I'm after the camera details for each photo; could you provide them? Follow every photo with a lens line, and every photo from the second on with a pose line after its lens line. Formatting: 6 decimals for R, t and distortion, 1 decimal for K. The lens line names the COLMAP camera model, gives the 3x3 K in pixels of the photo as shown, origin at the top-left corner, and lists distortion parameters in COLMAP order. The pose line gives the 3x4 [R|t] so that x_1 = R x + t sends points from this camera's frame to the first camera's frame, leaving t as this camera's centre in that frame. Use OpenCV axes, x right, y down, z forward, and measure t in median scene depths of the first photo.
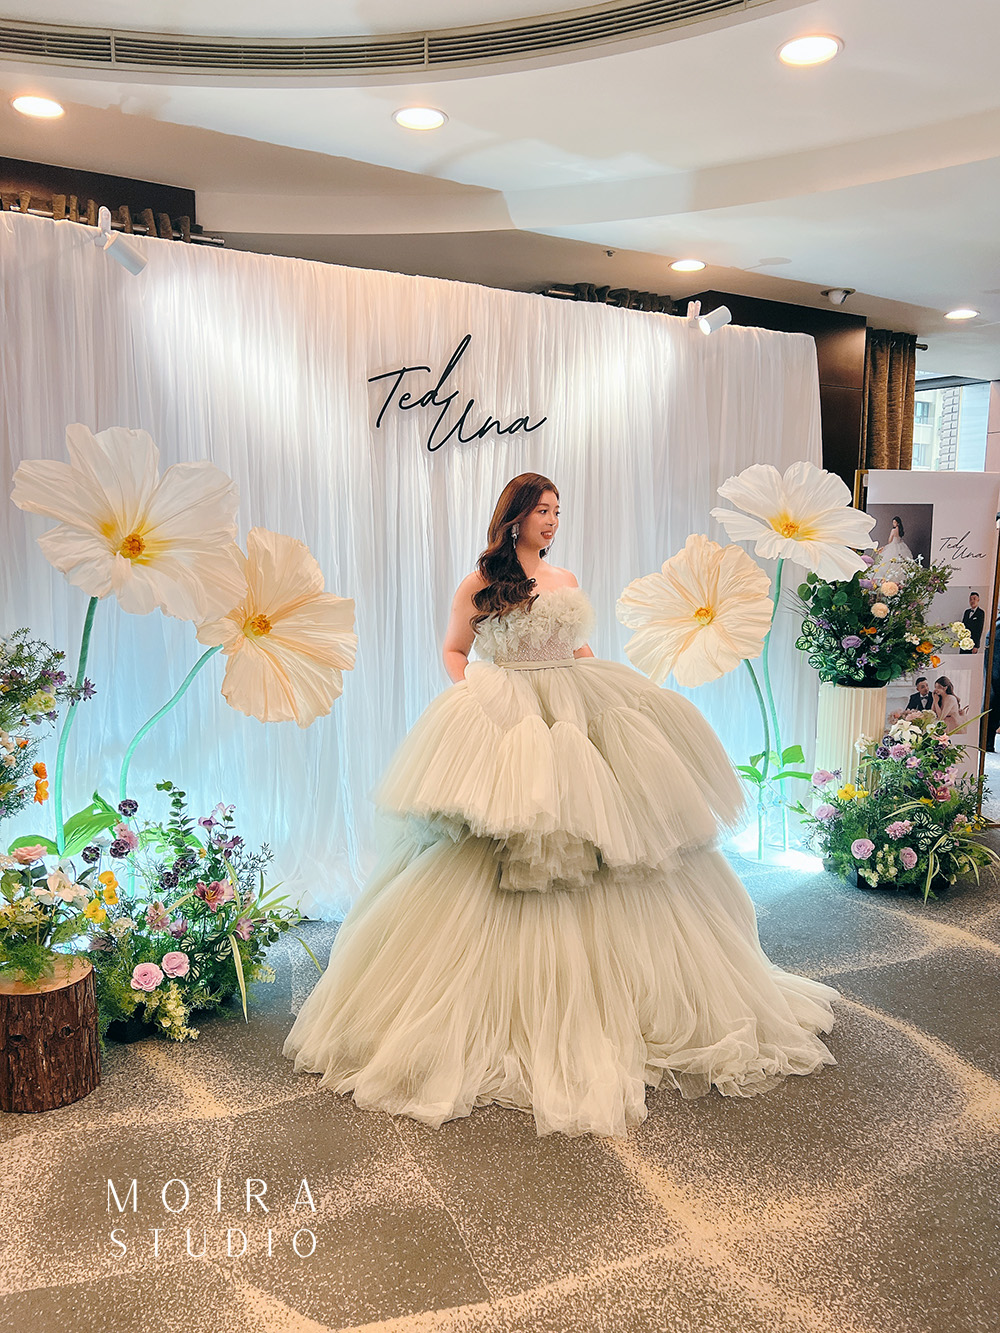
lens RADIAL K [[980.7, 0, 495.1], [0, 980.7, 667.3], [0, 0, 1]] dist [0.037311, -0.033963]
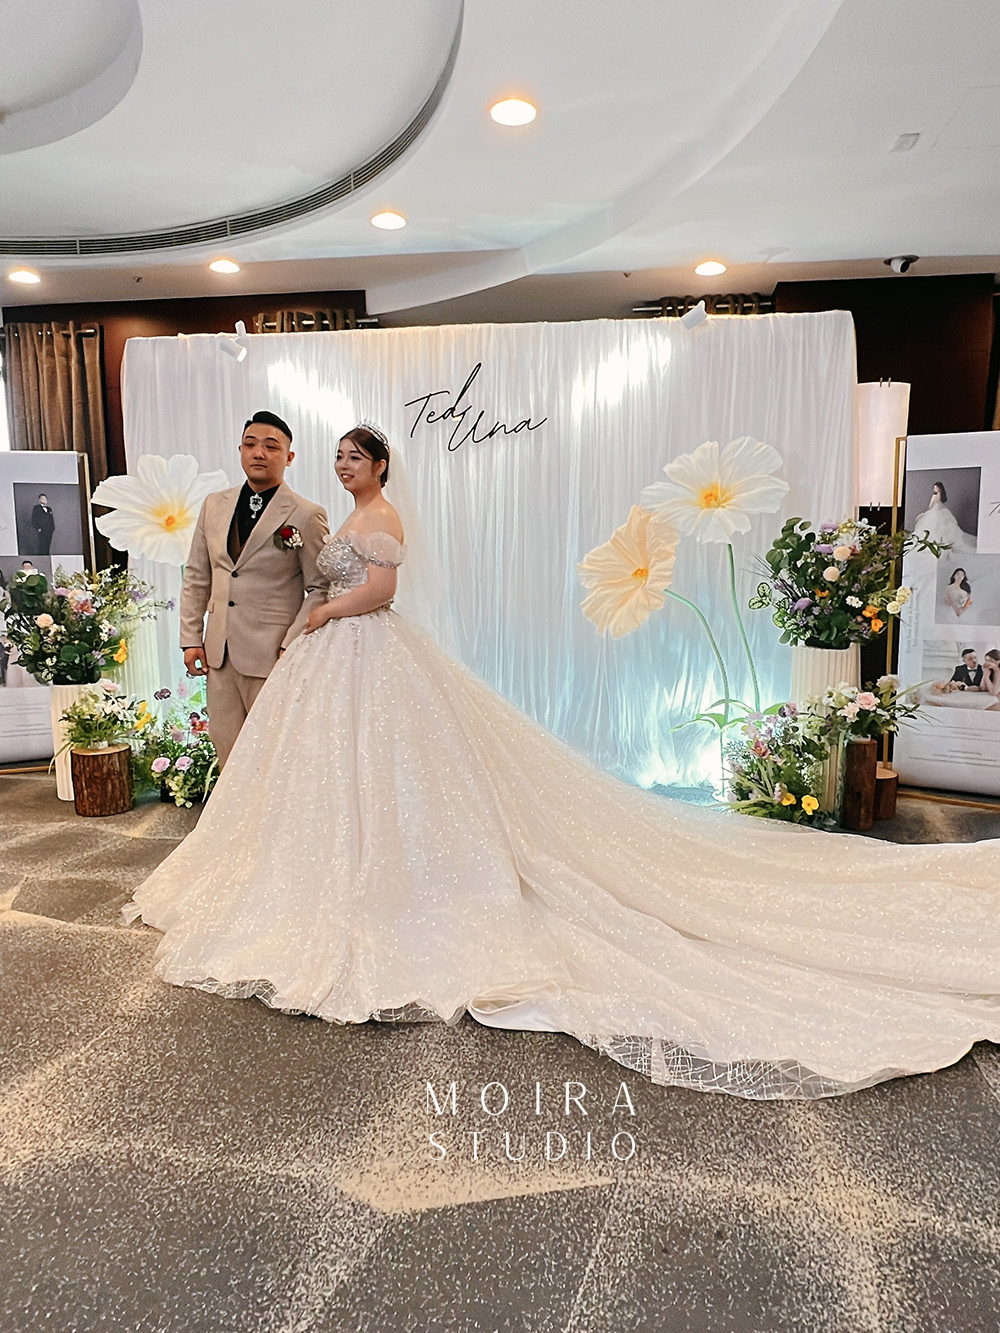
lens RADIAL K [[854.4, 0, 529.9], [0, 854.4, 657.8], [0, 0, 1]] dist [-0.000032, 0.002623]
pose [[0.808546, 0.069375, -0.584329, 0.896760], [-0.059417, 0.997576, 0.036221, 0.022114], [0.585425, 0.005433, 0.810708, 0.117727]]
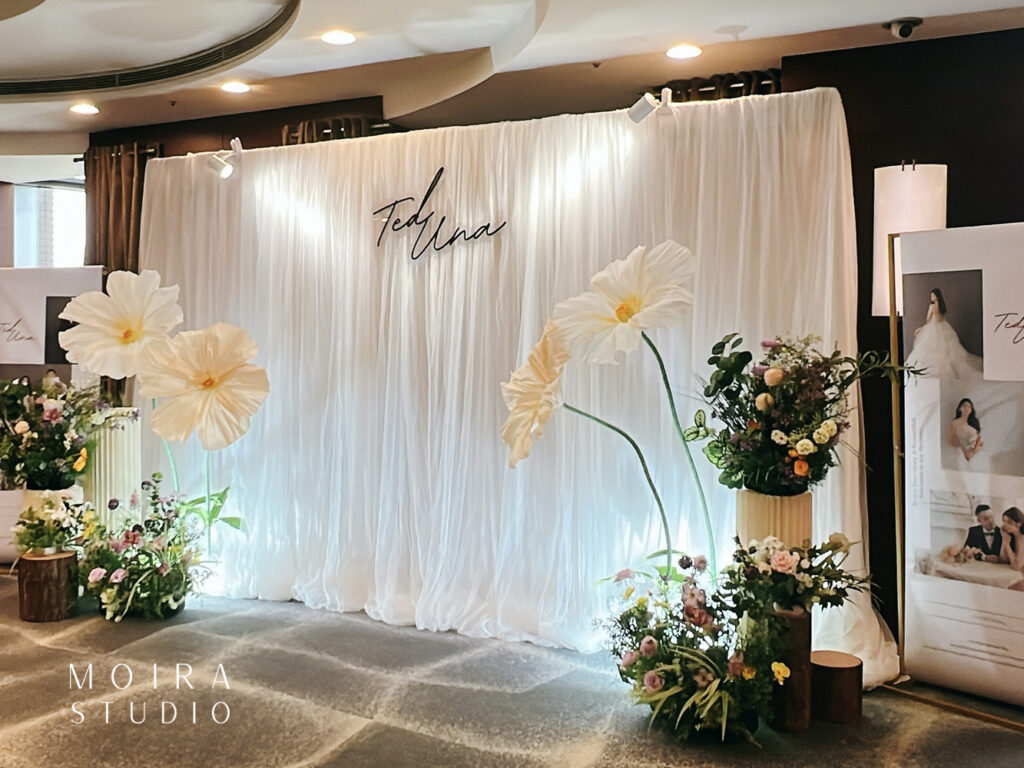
lens RADIAL K [[1040.0, 0, 497.9], [0, 1040.0, 332.1], [0, 0, 1]] dist [0.005351, 0.000000]
pose [[0.567299, -0.012703, -0.823414, 1.350116], [-0.093611, 0.992405, -0.079805, -0.033405], [0.818174, 0.122353, 0.561801, 0.406512]]
